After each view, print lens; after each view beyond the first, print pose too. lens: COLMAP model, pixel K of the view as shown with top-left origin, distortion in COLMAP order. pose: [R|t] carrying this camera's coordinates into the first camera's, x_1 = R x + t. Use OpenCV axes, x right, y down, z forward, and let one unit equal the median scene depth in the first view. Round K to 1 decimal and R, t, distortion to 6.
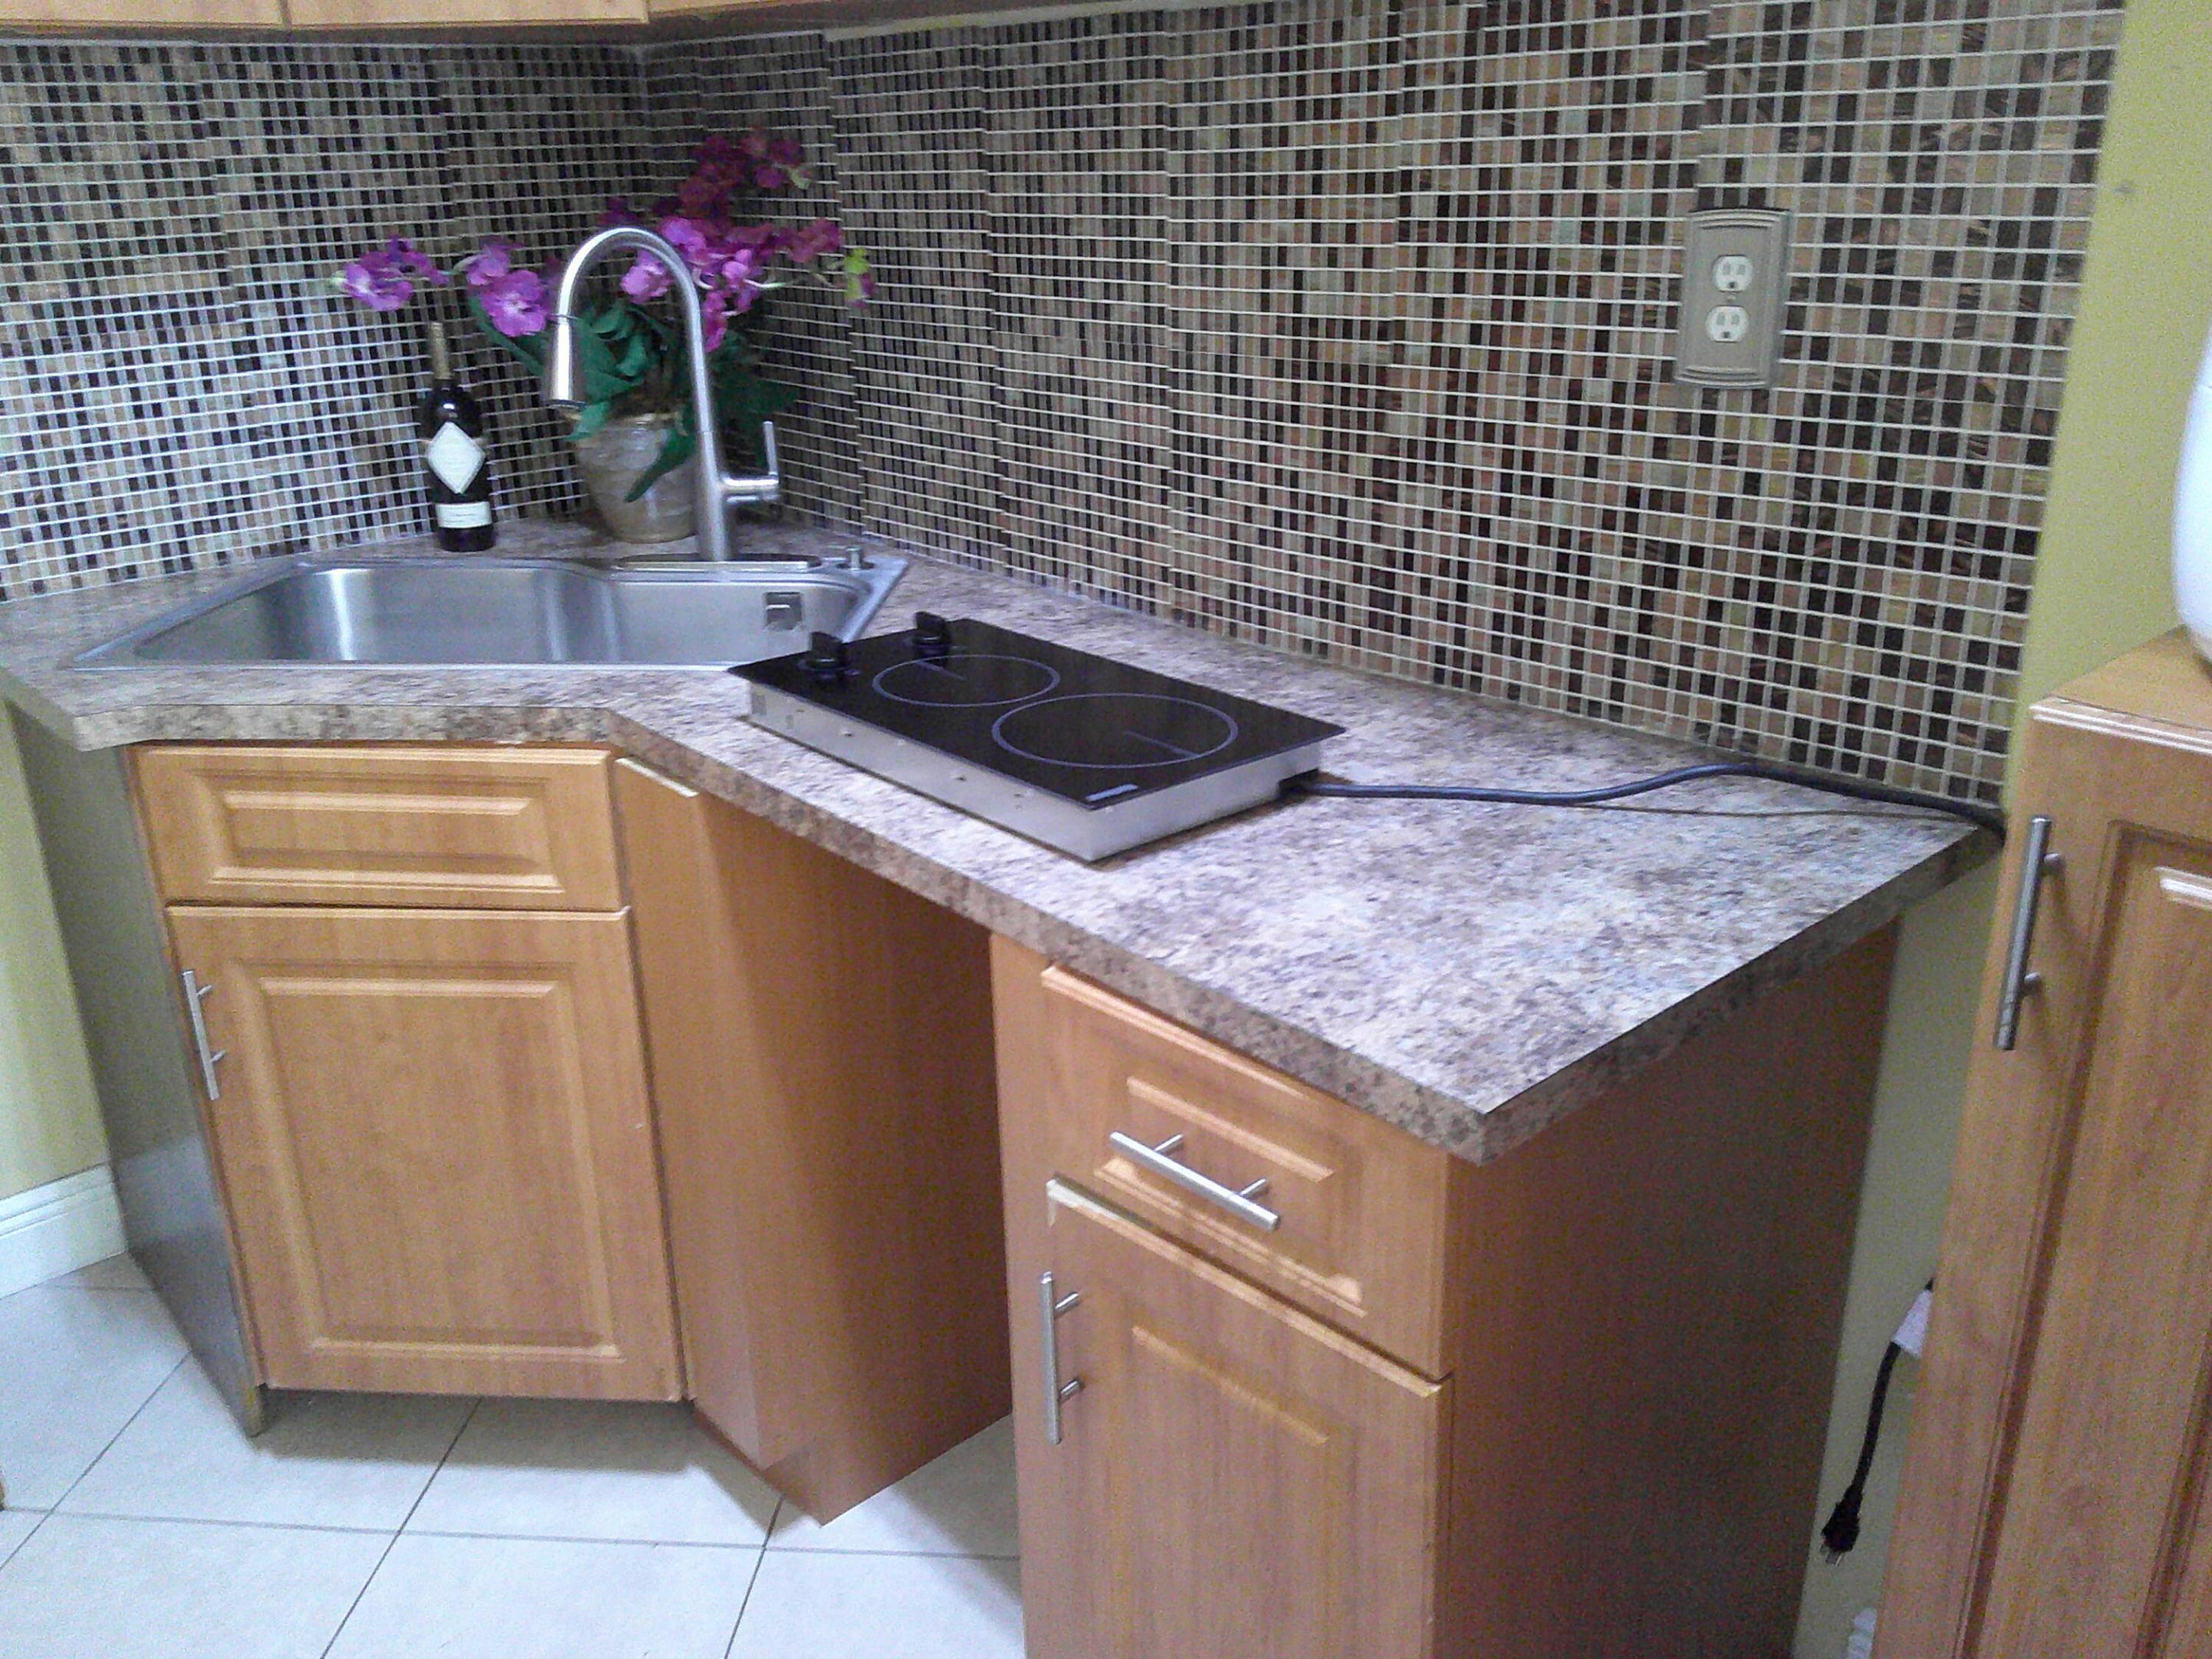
lens RADIAL K [[1807.1, 0, 1075.5], [0, 1807.1, 823.6], [0, 0, 1]] dist [0.140987, -0.232070]
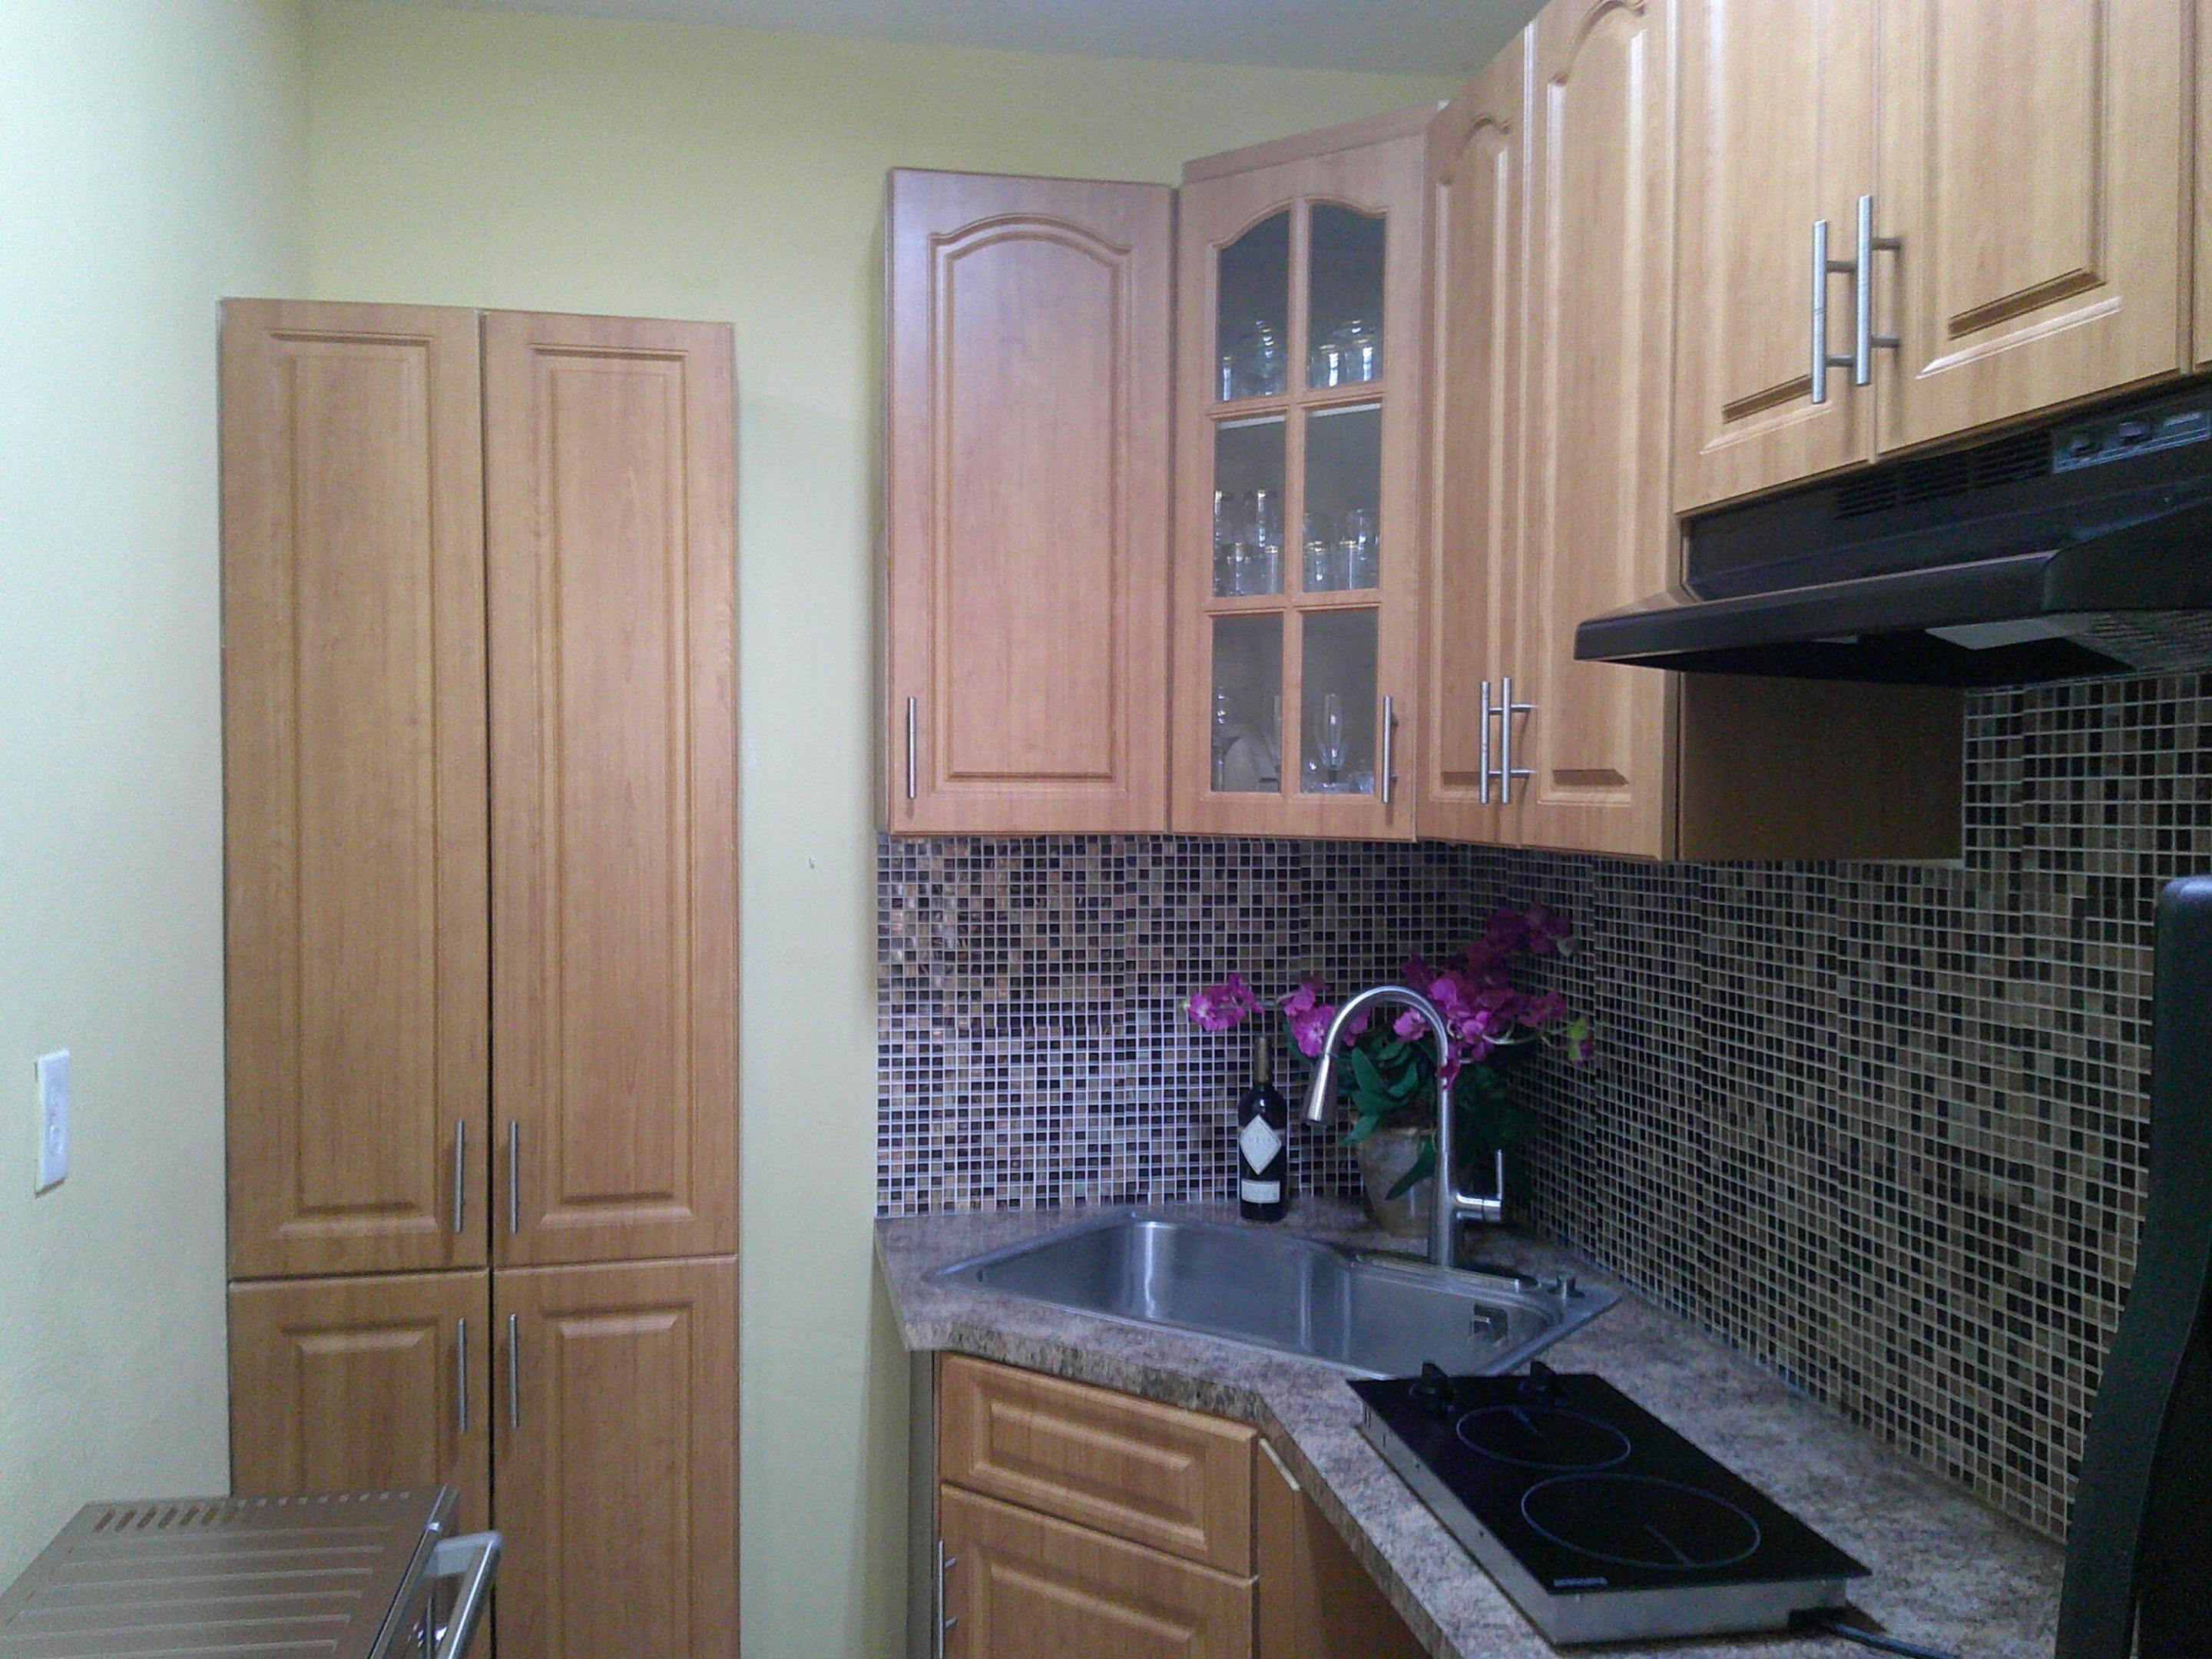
lens RADIAL K [[1807.1, 0, 1075.5], [0, 1807.1, 823.6], [0, 0, 1]] dist [0.140987, -0.232070]
pose [[0.852335, 0.035972, -0.521758, 0.259790], [-0.206820, 0.939495, -0.273085, -0.064060], [0.480366, 0.340669, 0.808204, -0.154548]]
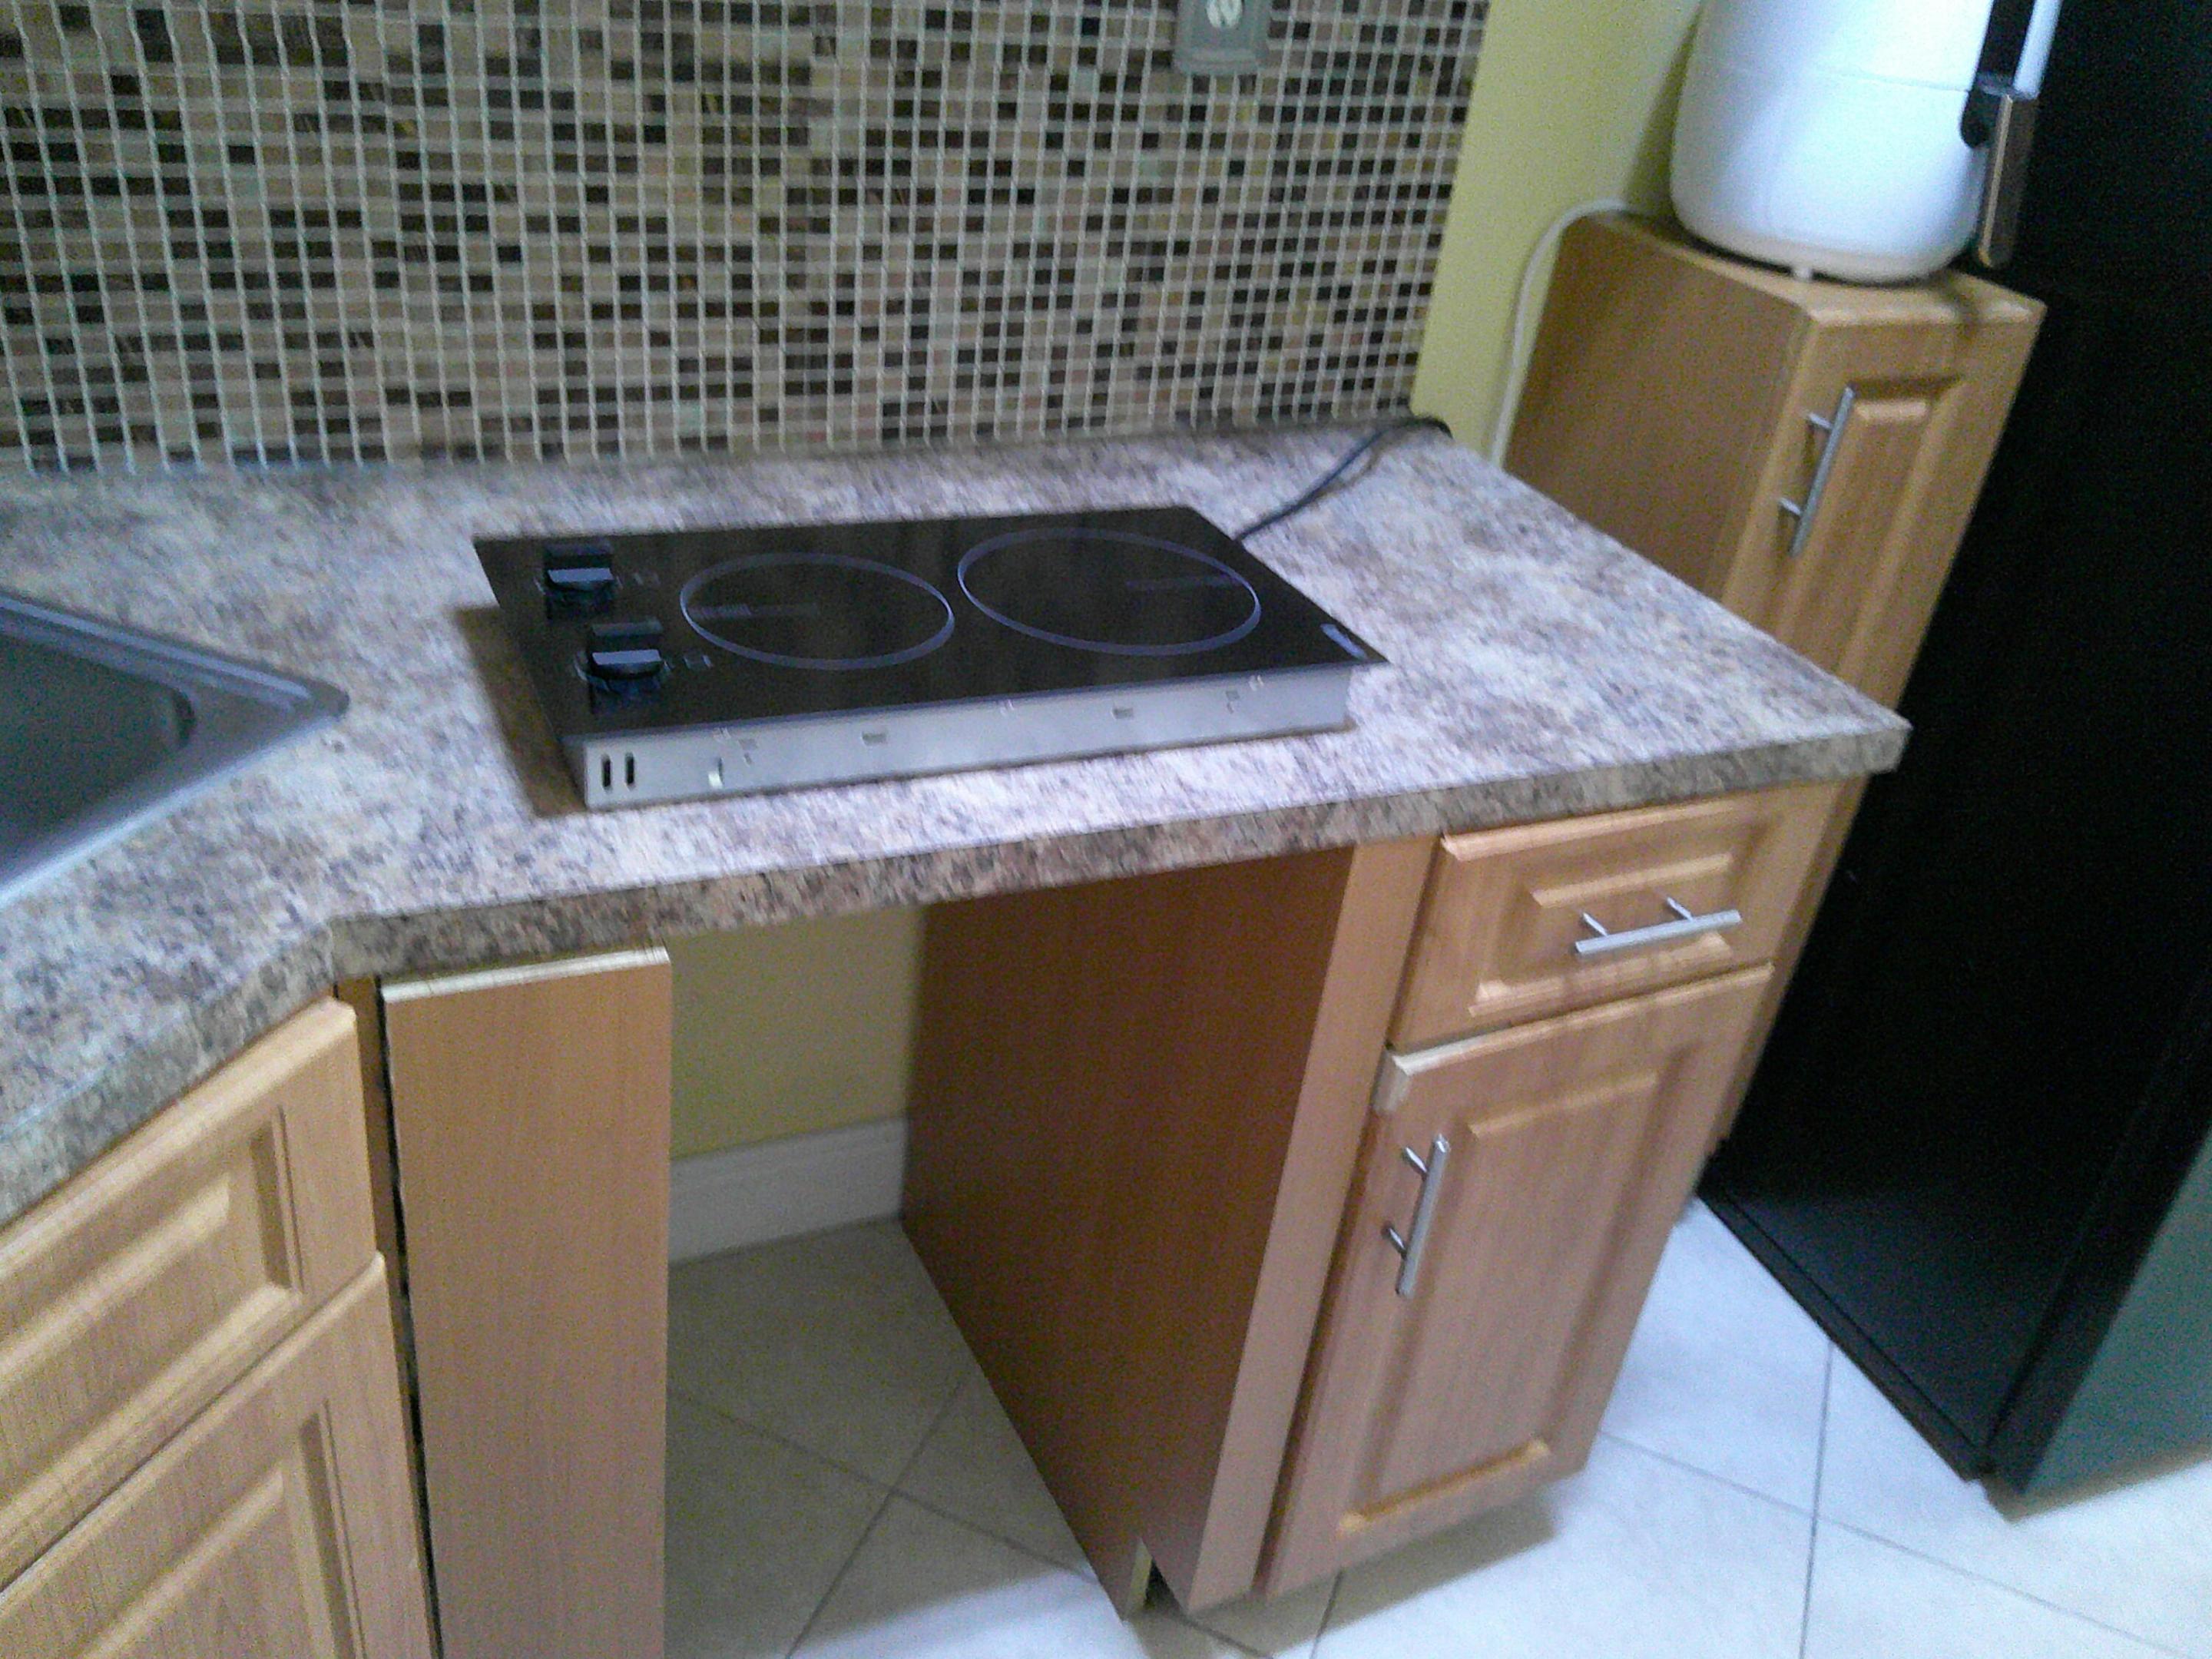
lens RADIAL K [[1807.1, 0, 1075.5], [0, 1807.1, 823.6], [0, 0, 1]] dist [0.140987, -0.232070]
pose [[0.295827, -0.437346, 0.849244, -0.636076], [0.231641, 0.895344, 0.380397, -0.239524], [-0.926730, 0.084188, 0.366175, 0.649890]]
